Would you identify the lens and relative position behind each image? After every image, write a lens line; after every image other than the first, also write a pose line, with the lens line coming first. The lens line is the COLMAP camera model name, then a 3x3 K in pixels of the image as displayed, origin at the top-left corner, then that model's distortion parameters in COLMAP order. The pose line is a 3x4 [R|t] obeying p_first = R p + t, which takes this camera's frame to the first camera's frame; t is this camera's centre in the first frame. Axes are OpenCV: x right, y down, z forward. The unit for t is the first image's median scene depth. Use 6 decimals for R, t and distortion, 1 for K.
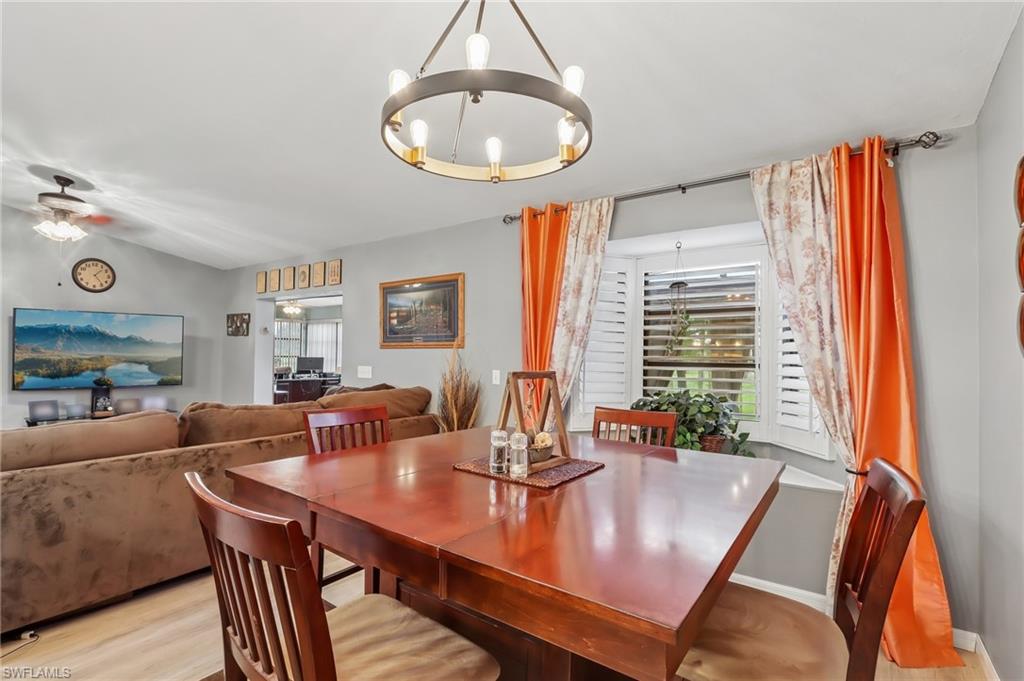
lens RADIAL K [[479.1, 0, 507.1], [0, 479.1, 344.5], [0, 0, 1]] dist [-0.012180, 0.000398]
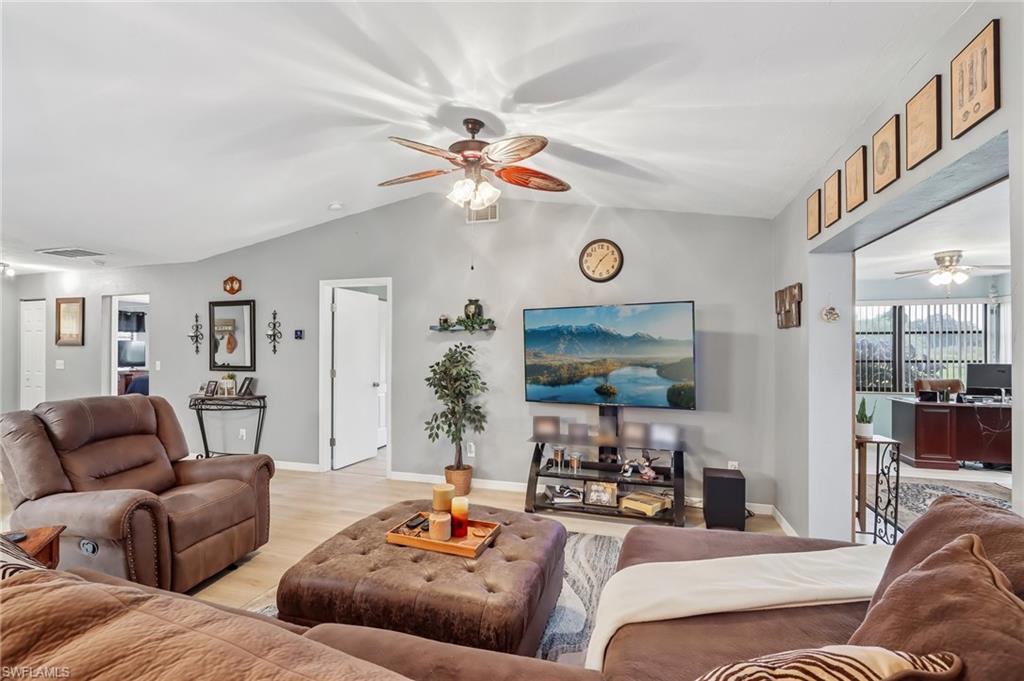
lens RADIAL K [[479.1, 0, 507.1], [0, 479.1, 344.5], [0, 0, 1]] dist [-0.012180, 0.000398]
pose [[0.323687, -0.026693, -0.945788, -0.162819], [0.018130, 0.999593, -0.022007, 0.009600], [0.945991, -0.010024, 0.324039, 0.581581]]
